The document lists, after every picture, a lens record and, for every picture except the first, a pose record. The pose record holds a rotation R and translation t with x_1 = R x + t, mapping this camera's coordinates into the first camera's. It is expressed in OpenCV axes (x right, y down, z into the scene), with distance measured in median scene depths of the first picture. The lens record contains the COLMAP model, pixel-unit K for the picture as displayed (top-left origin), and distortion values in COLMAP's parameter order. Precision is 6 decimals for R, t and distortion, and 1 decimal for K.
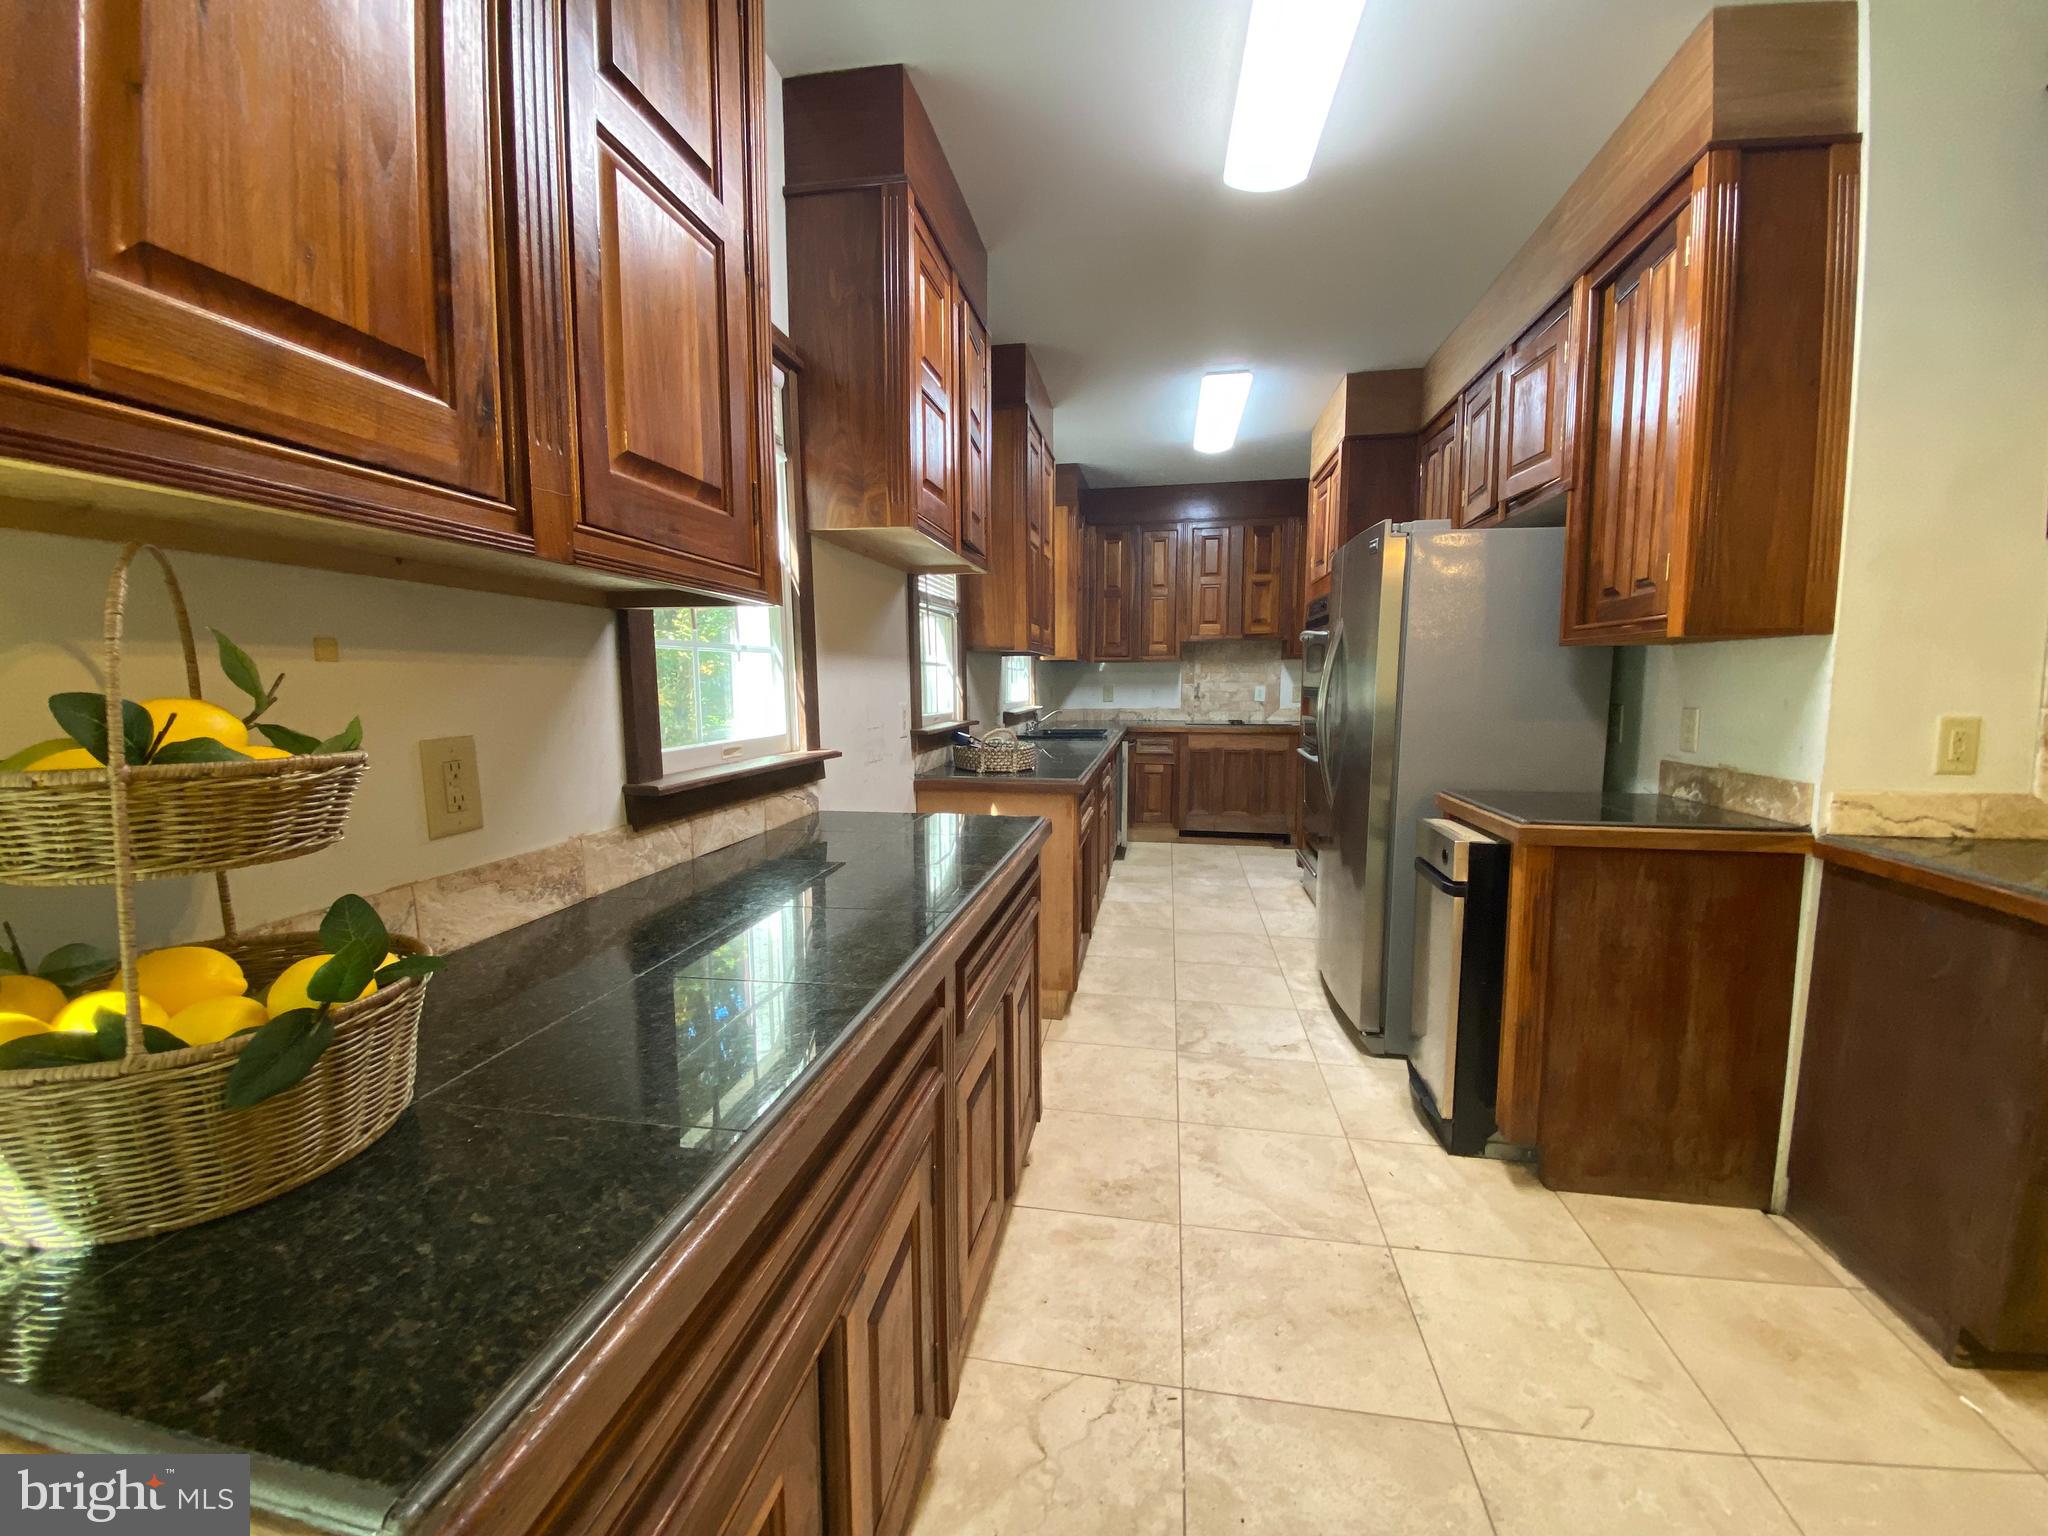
lens RADIAL K [[817.9, 0, 989.7], [0, 817.9, 779.0], [0, 0, 1]] dist [0.001957, 0.000074]
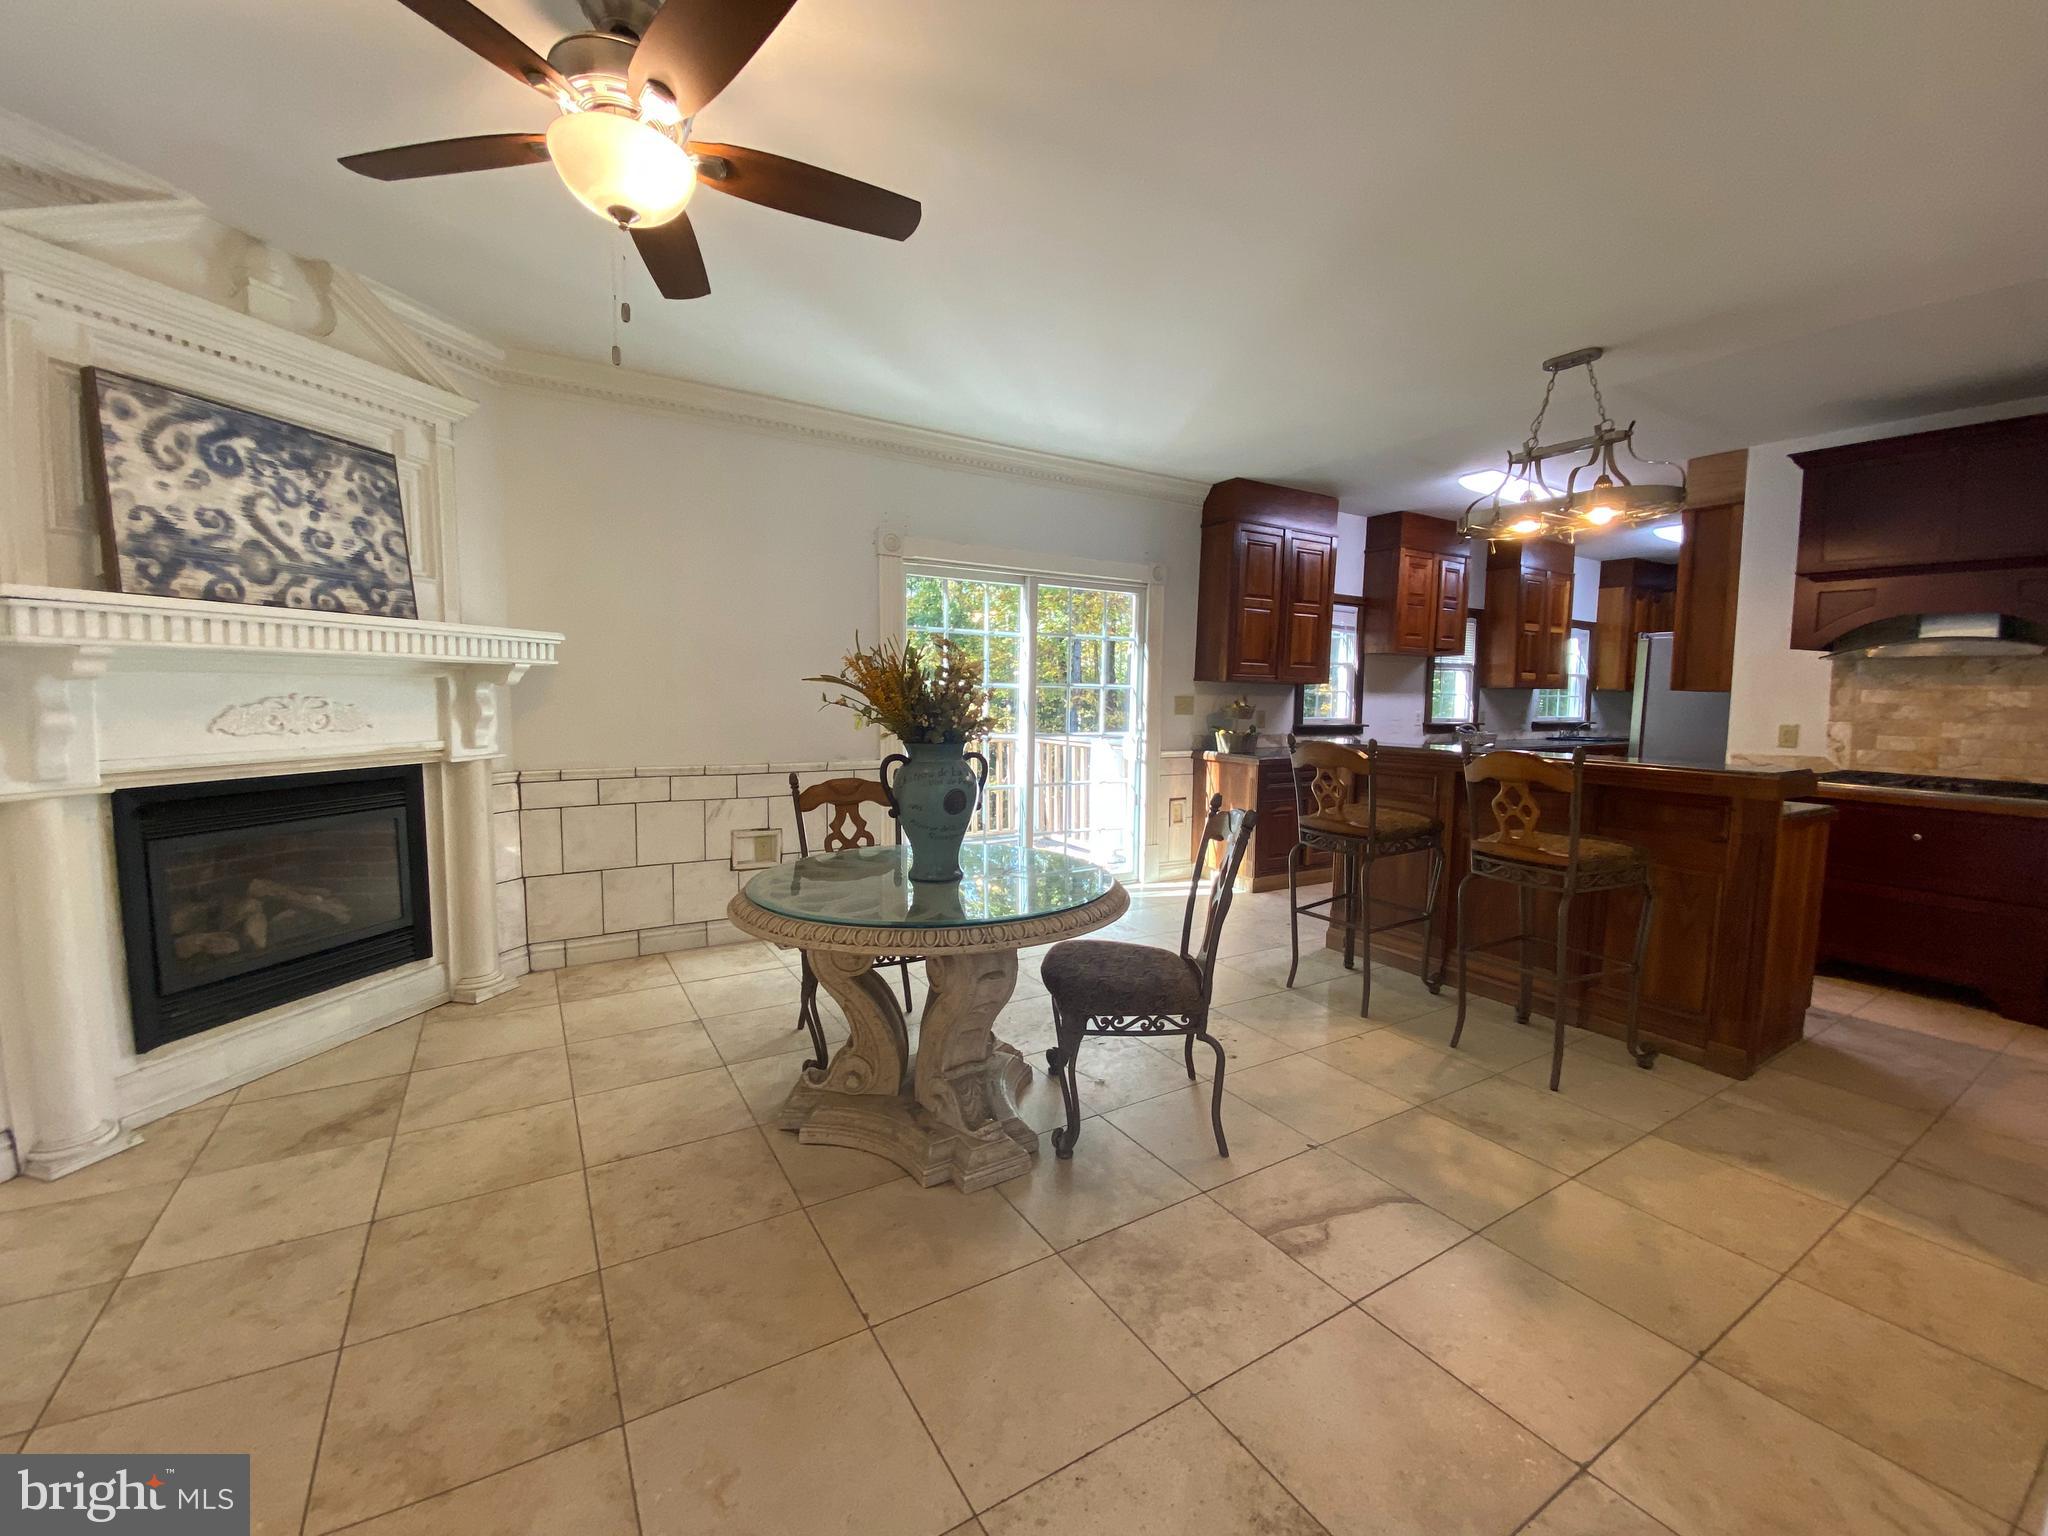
lens RADIAL K [[810.7, 0, 1020.3], [0, 810.7, 761.5], [0, 0, 1]] dist [0.031617, -0.024898]
pose [[0.686899, 0.077468, -0.722612, 0.489940], [-0.106228, 0.994326, 0.005619, 0.096576], [0.718948, 0.072902, 0.691231, -0.868277]]
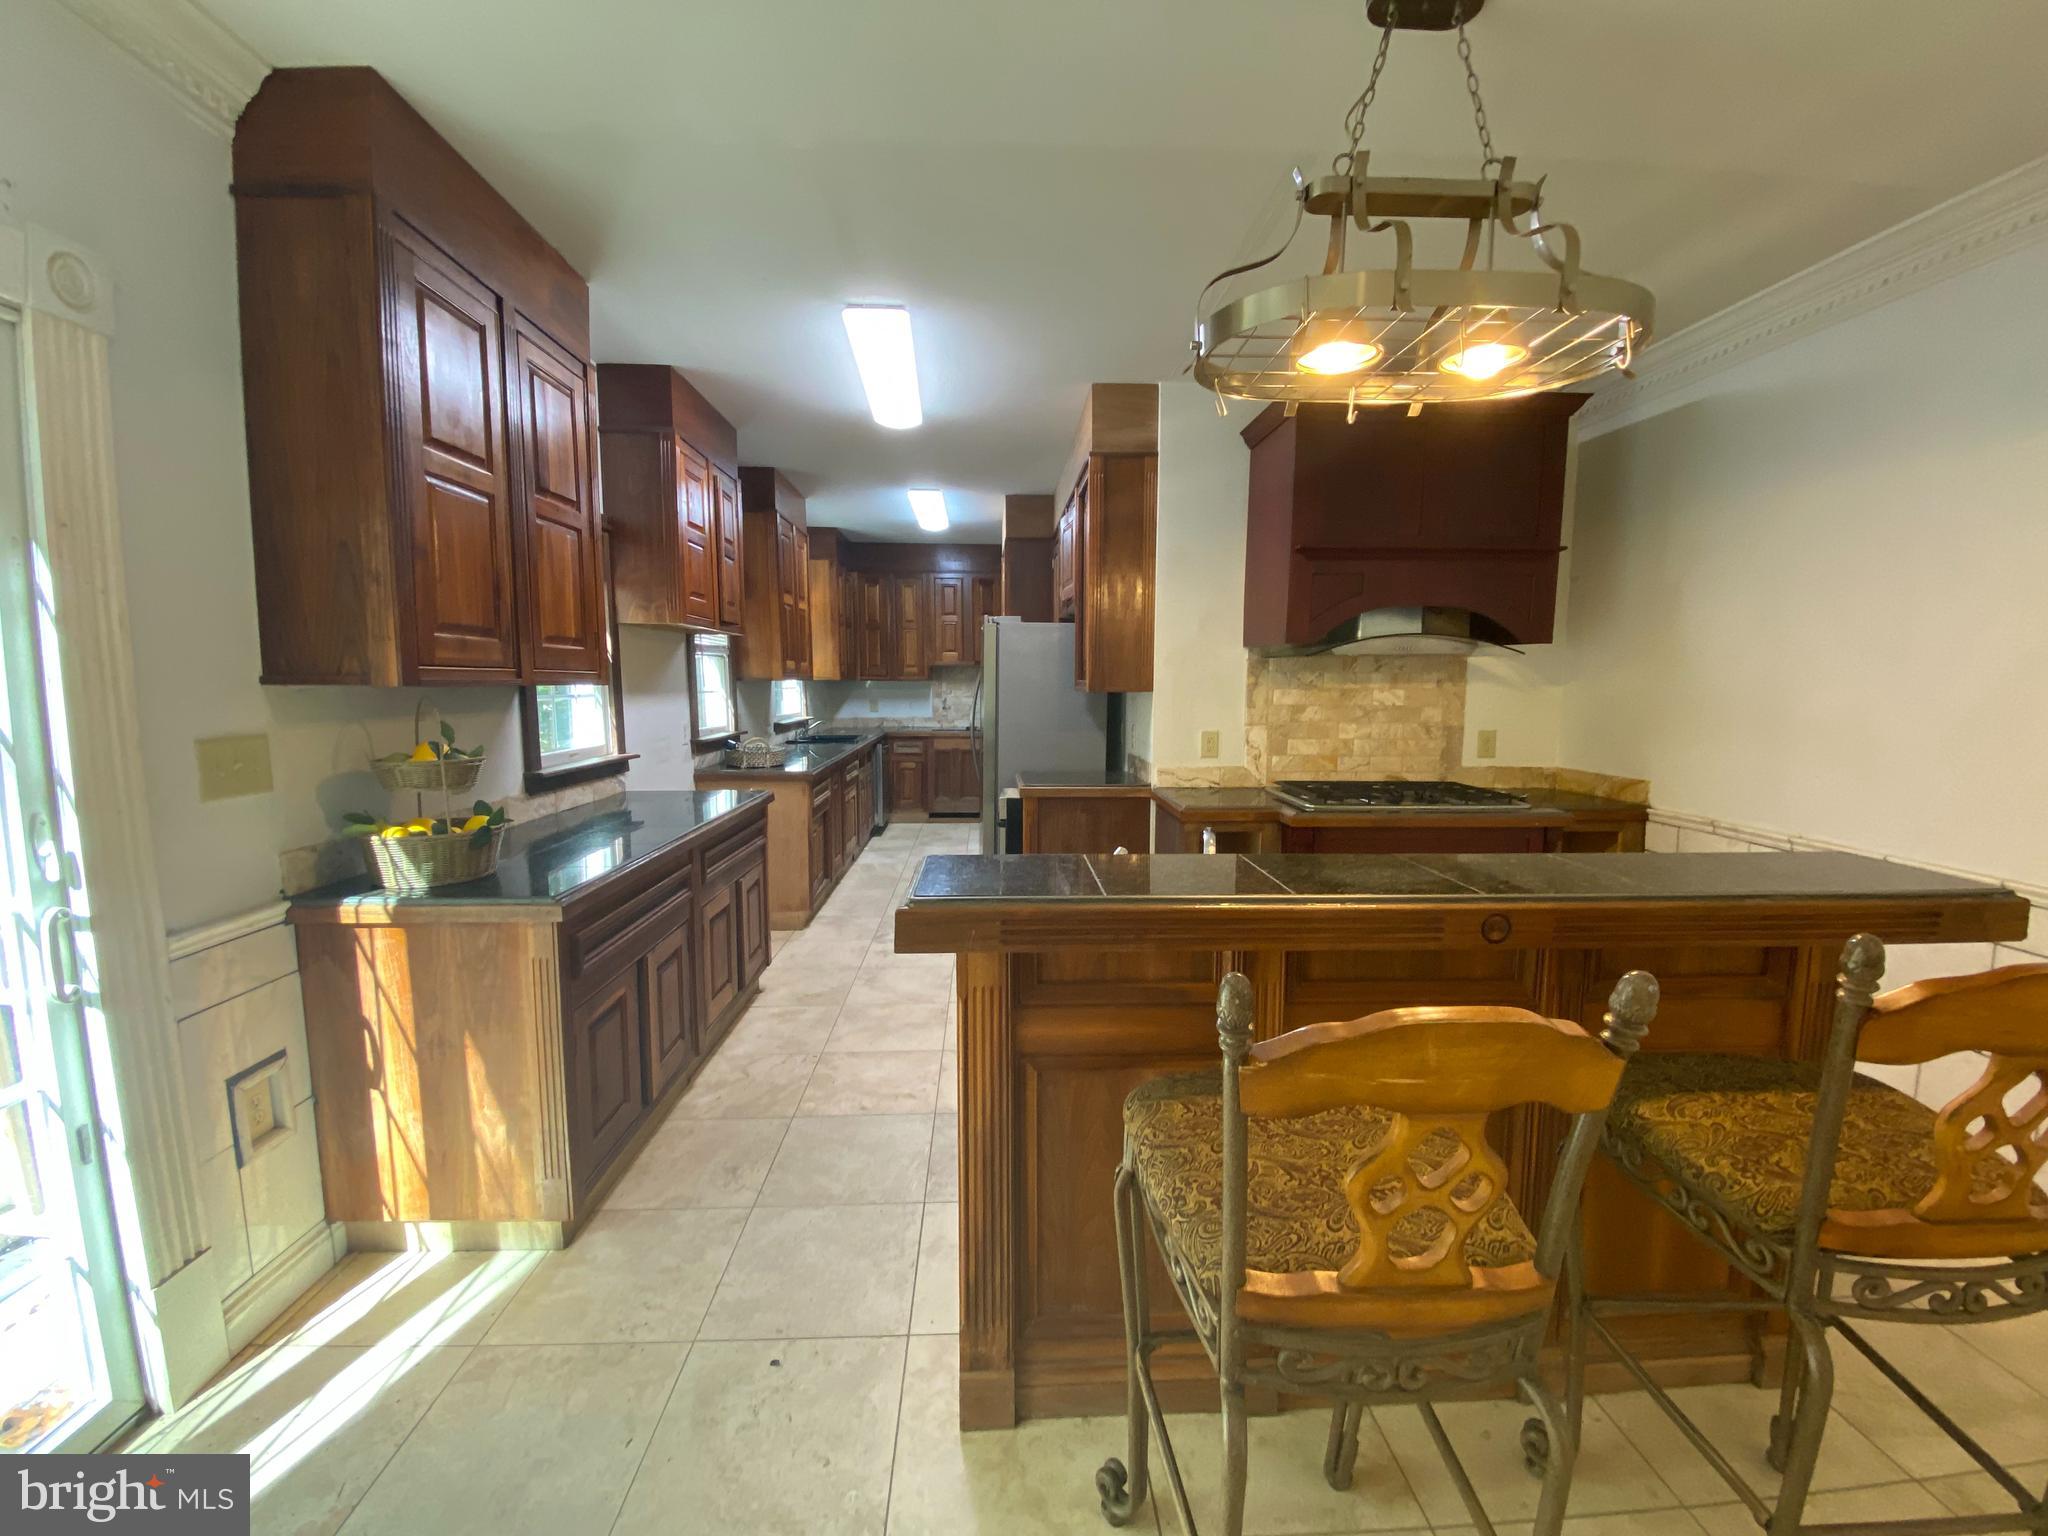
lens RADIAL K [[832.6, 0, 1025.3], [0, 832.6, 768.1], [0, 0, 1]] dist [0.033127, -0.023586]
pose [[0.967430, -0.018853, 0.252436, 0.063105], [0.022468, 0.999682, -0.011444, 0.013537], [-0.252140, 0.016743, 0.967546, -0.367568]]
